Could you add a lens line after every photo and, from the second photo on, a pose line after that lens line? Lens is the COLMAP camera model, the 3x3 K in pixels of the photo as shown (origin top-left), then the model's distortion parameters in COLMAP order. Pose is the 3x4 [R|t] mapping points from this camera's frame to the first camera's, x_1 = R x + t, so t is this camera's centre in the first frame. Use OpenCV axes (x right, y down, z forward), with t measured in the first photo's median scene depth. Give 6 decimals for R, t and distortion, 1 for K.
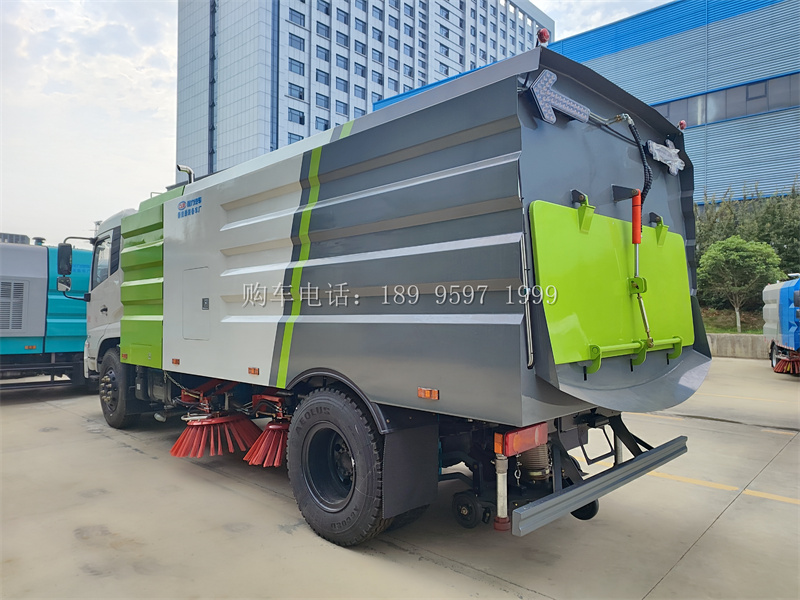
lens RADIAL K [[549.5, 0, 400.0], [0, 549.5, 300.0], [0, 0, 1]] dist [0.005528, -0.003886]
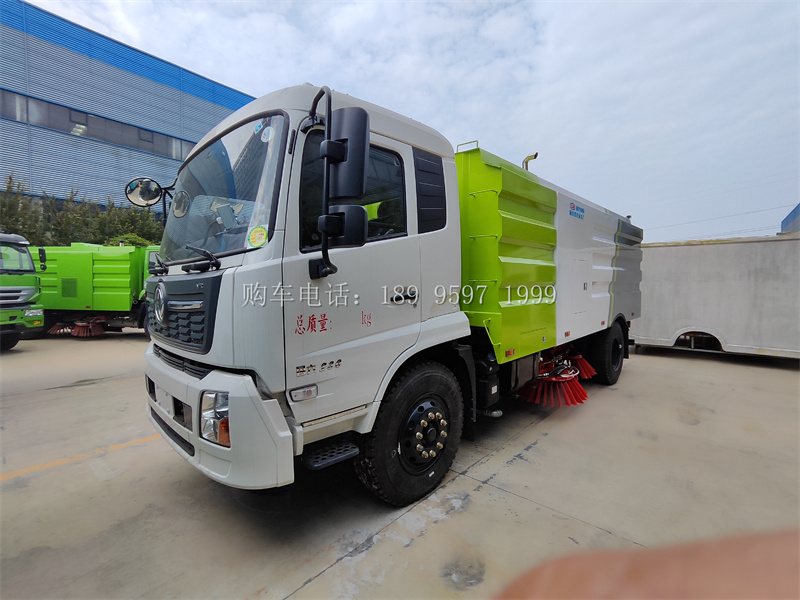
lens RADIAL K [[356.4, 0, 395.1], [0, 356.4, 298.2], [0, 0, 1]] dist [0.000059, 0.004884]
pose [[-0.018957, -0.019522, 0.999630, -1.140842], [-0.029924, 0.999373, 0.018950, 0.027703], [-0.999372, -0.029553, -0.019529, 1.343833]]
